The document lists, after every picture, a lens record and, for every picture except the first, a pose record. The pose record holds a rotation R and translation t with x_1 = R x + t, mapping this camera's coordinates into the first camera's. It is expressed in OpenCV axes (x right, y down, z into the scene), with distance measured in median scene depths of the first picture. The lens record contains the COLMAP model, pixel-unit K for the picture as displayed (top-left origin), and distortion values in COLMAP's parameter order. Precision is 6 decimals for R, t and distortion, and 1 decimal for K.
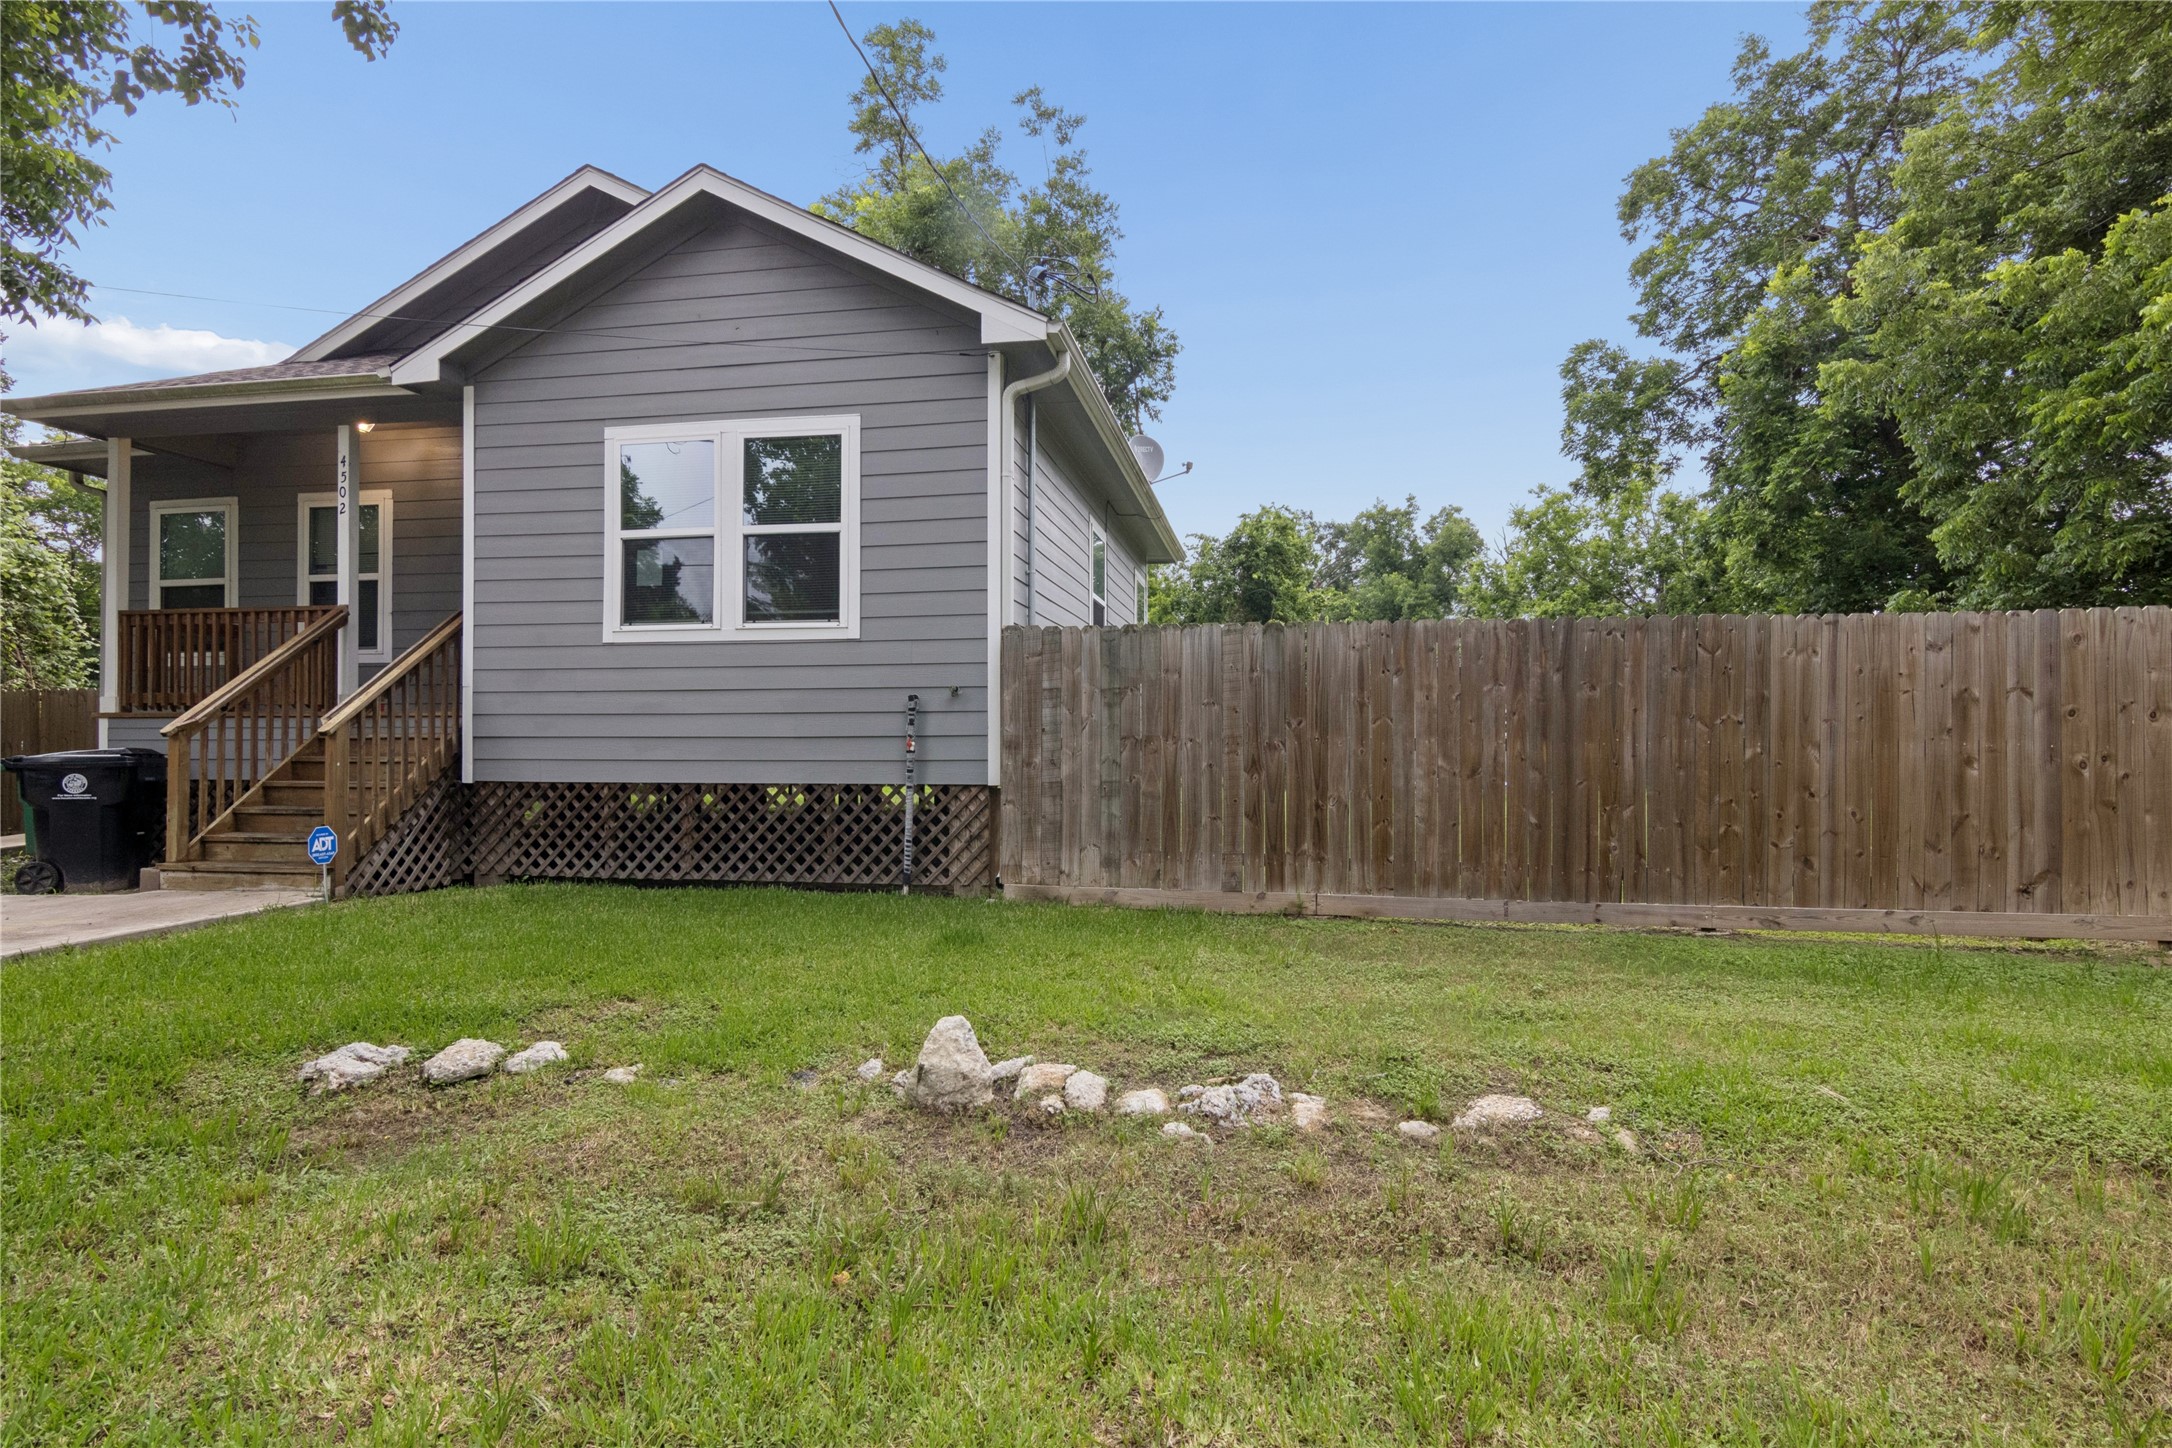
lens RADIAL K [[1125.8, 0, 1089.7], [0, 1125.8, 725.6], [0, 0, 1]] dist [-0.004024, 0.001684]
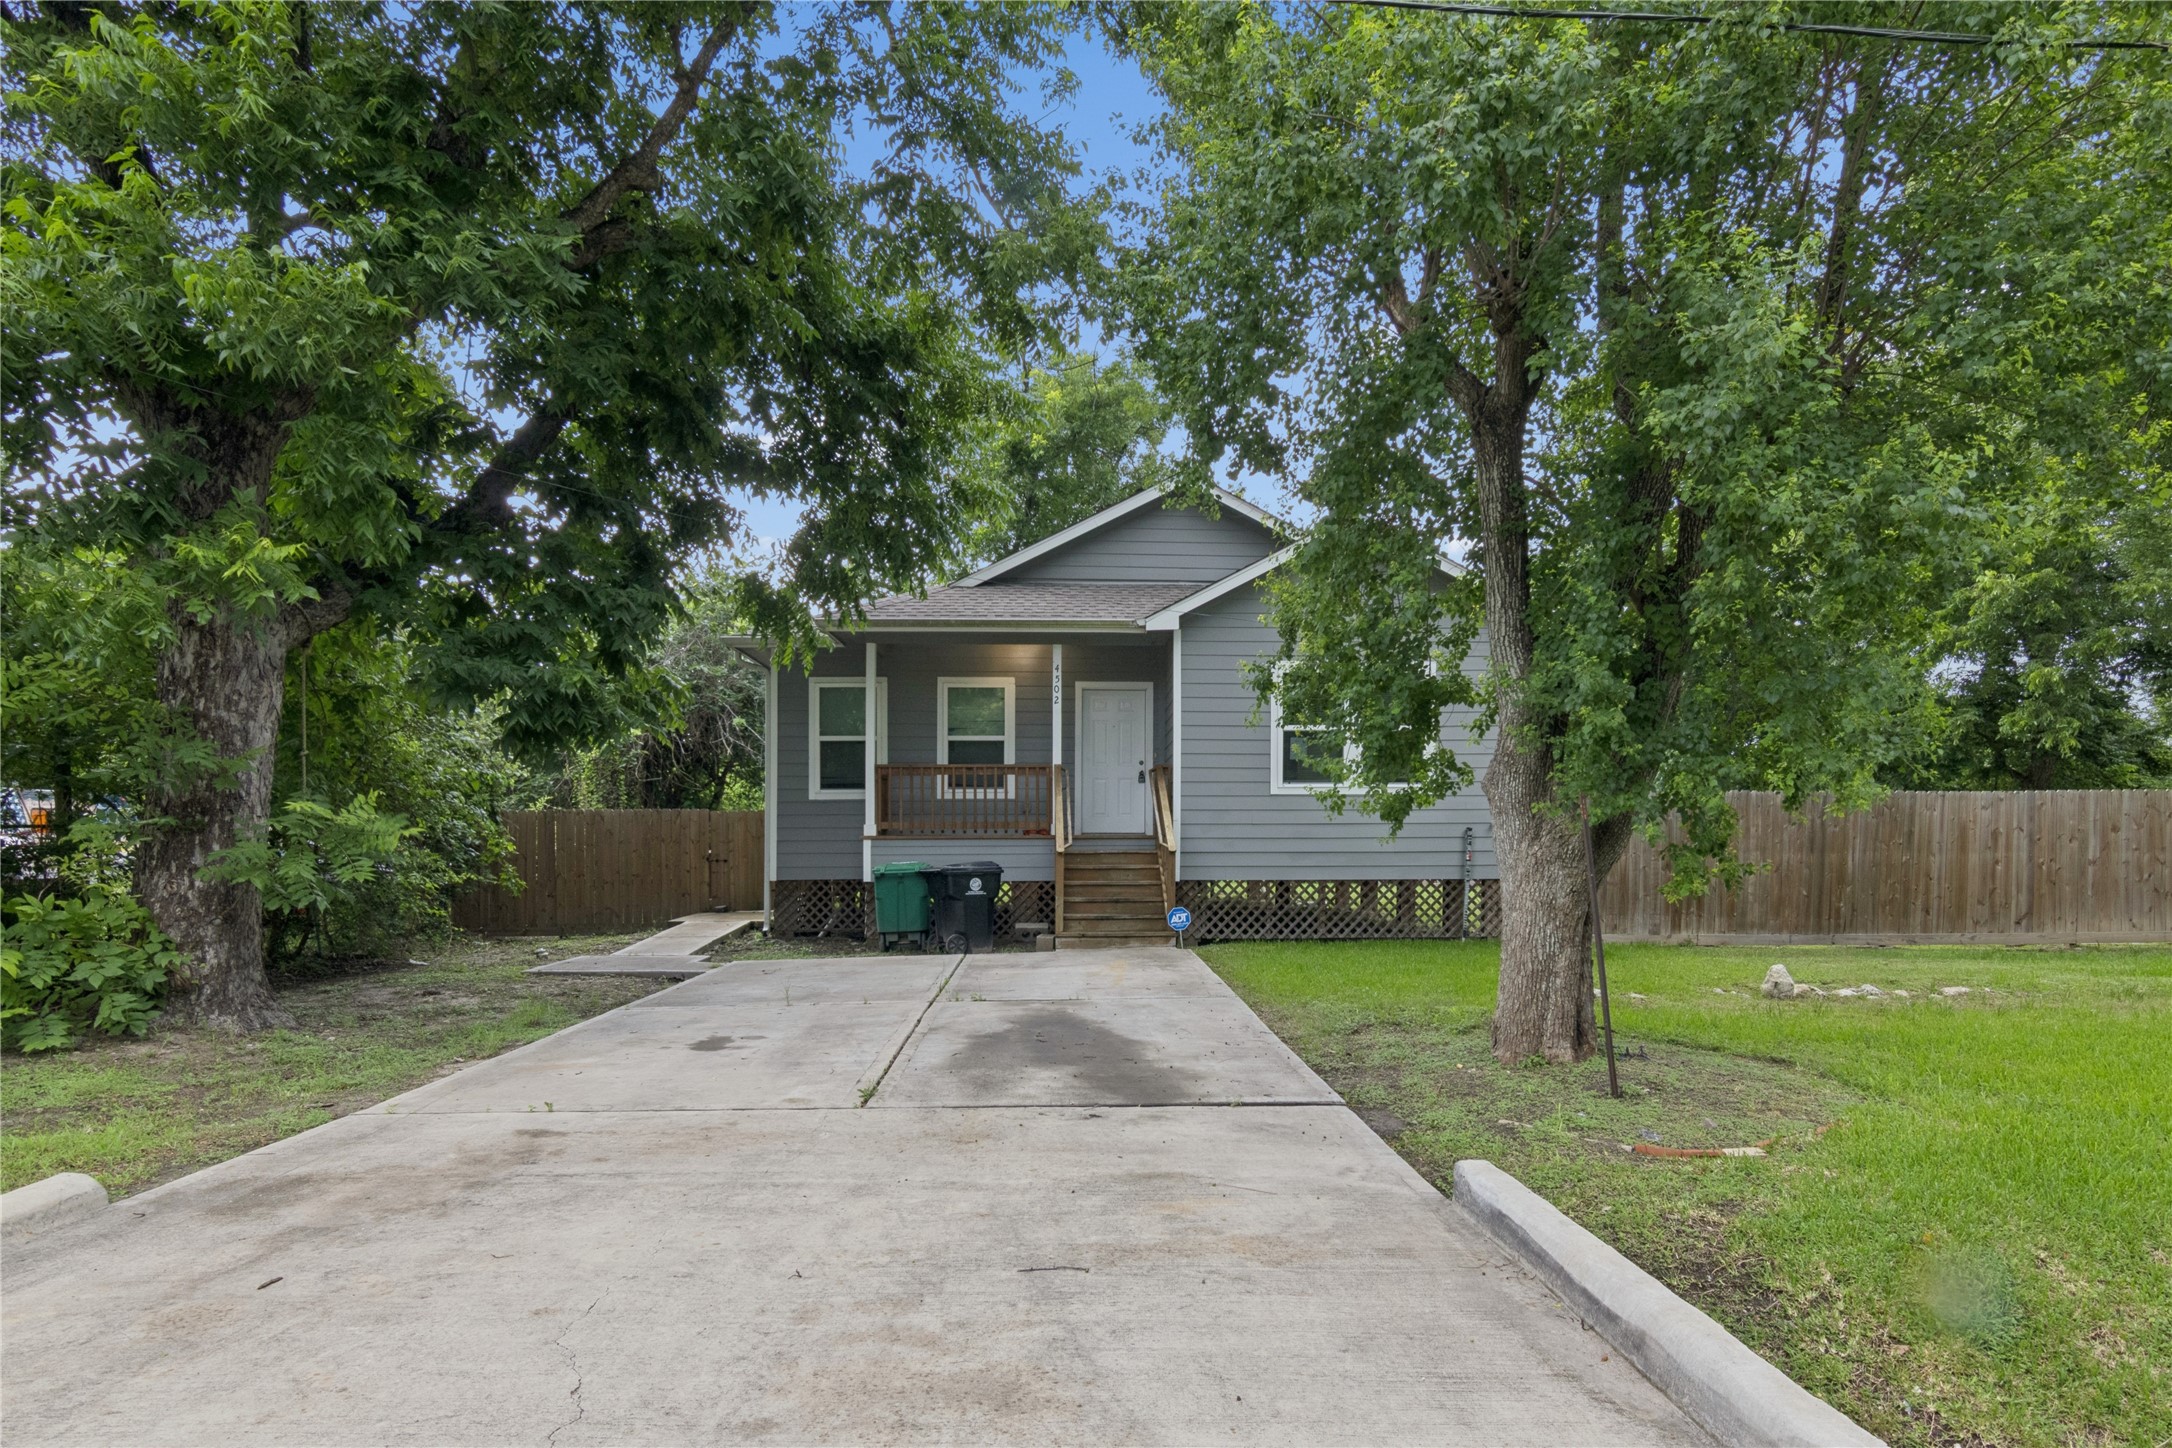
lens RADIAL K [[1125.8, 0, 1120.2], [0, 1125.8, 846.7], [0, 0, 1]] dist [-0.004024, 0.001684]
pose [[0.974351, -0.004705, 0.224986, -1.046470], [-0.000842, 0.999698, 0.024551, -0.039063], [-0.225034, -0.024111, 0.974053, -0.555769]]
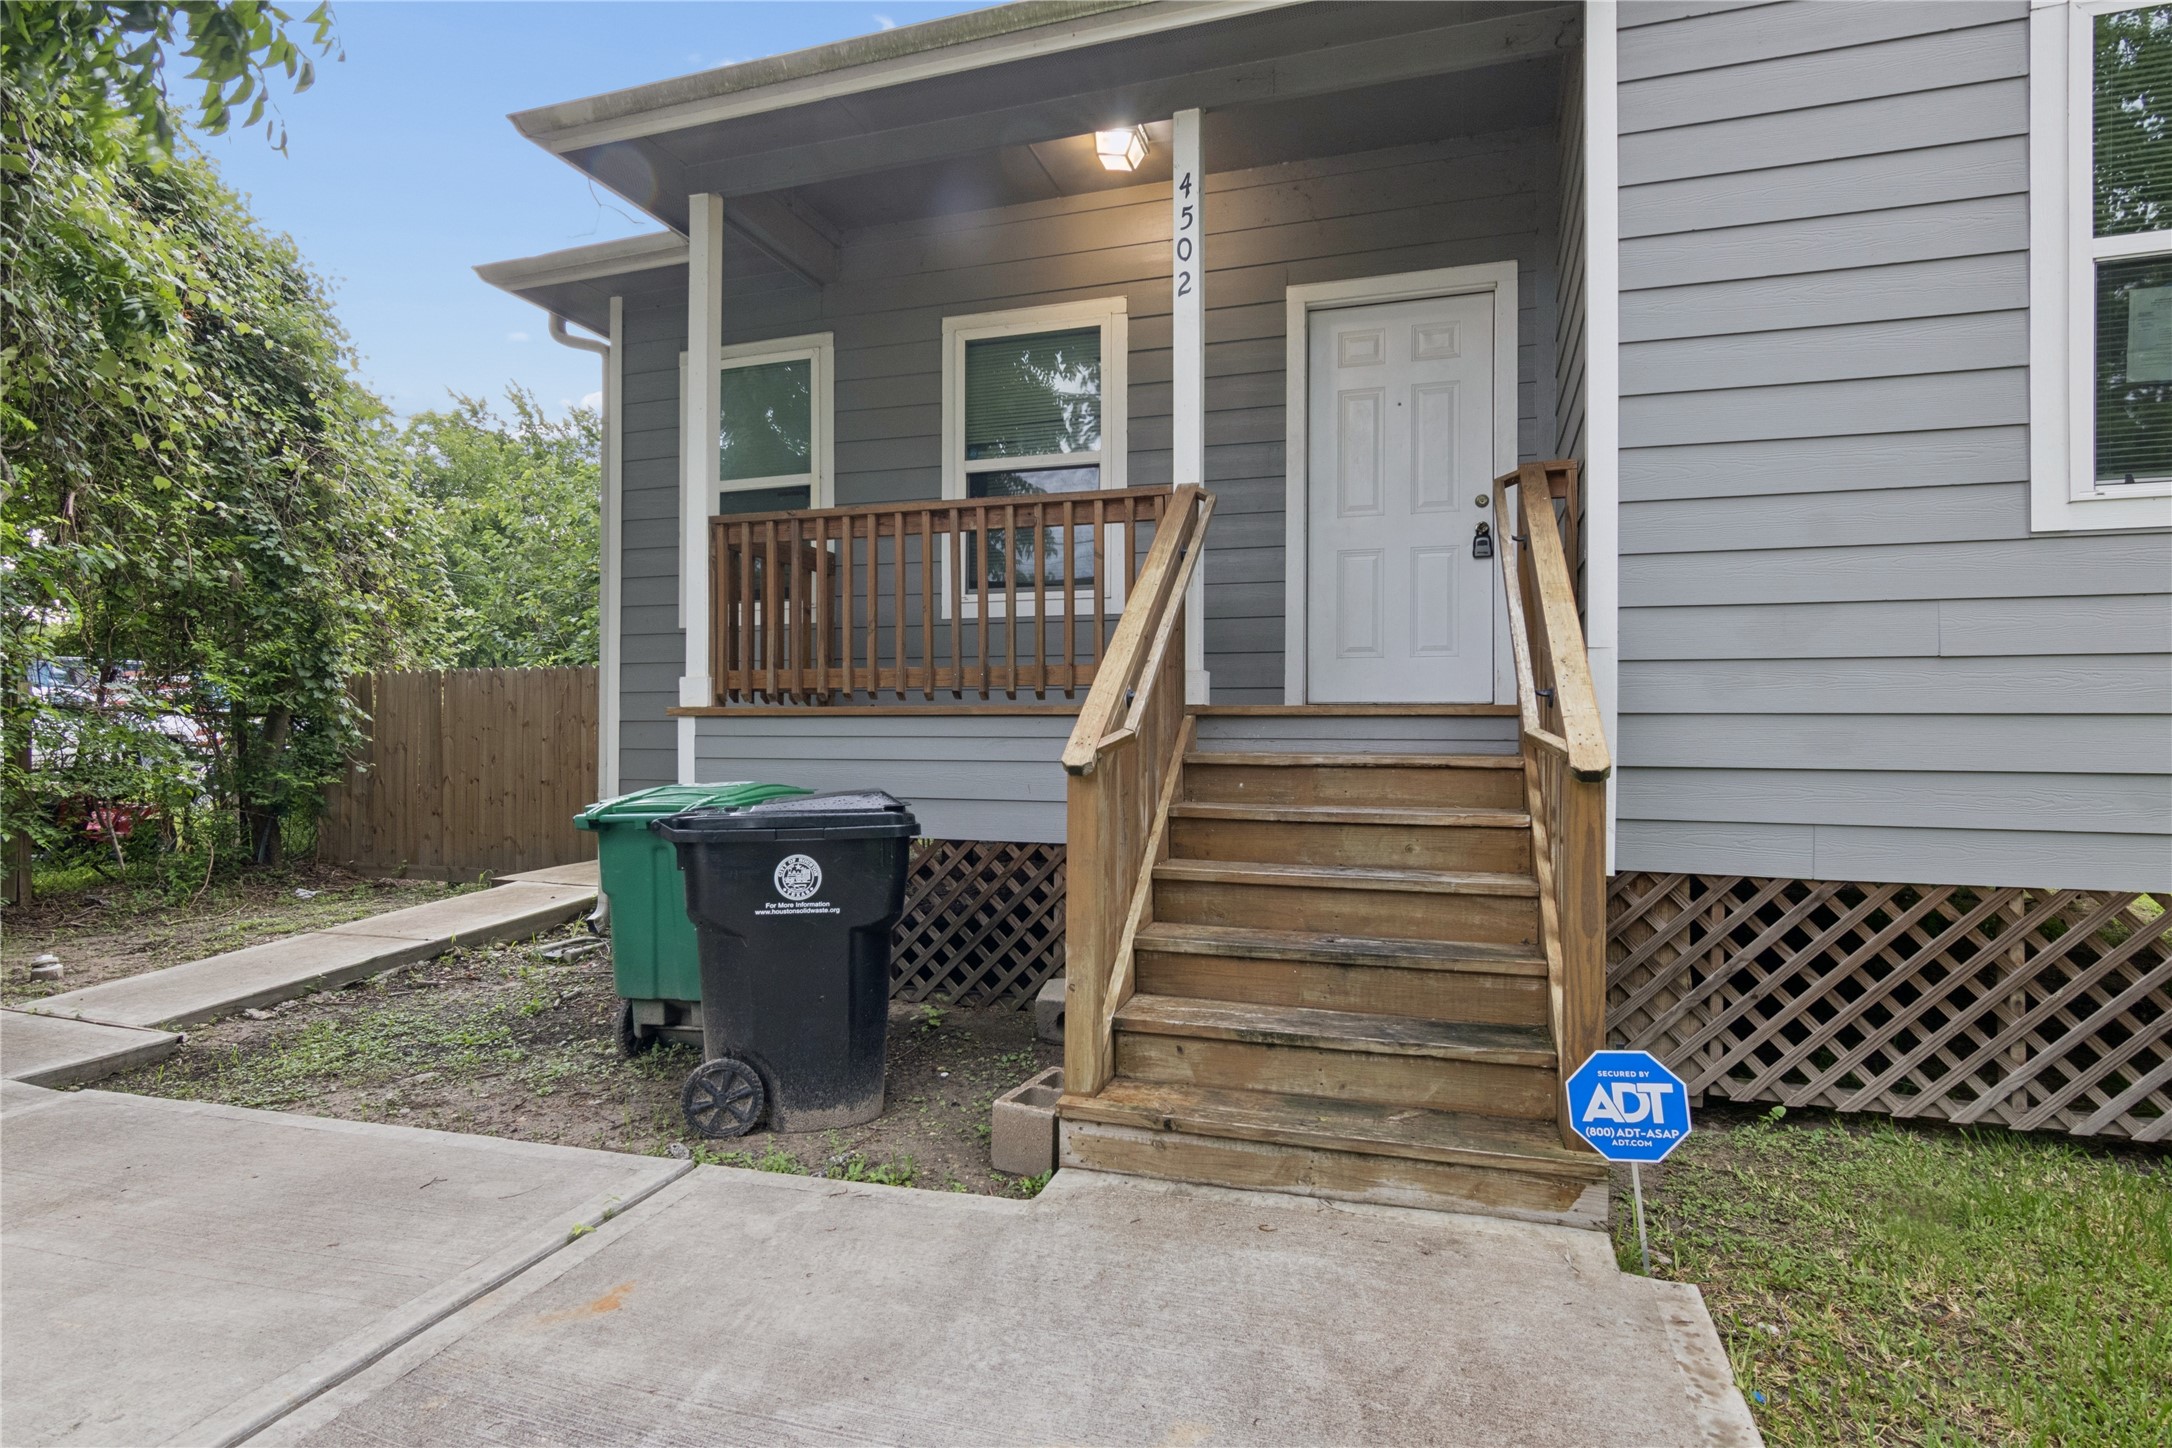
lens RADIAL K [[1125.8, 0, 1066.5], [0, 1125.8, 717.7], [0, 0, 1]] dist [-0.004024, 0.001684]
pose [[0.989353, 0.001732, -0.145525, -0.733099], [-0.000773, 0.999978, 0.006644, -0.011914], [0.145534, -0.006461, 0.989332, 0.585944]]
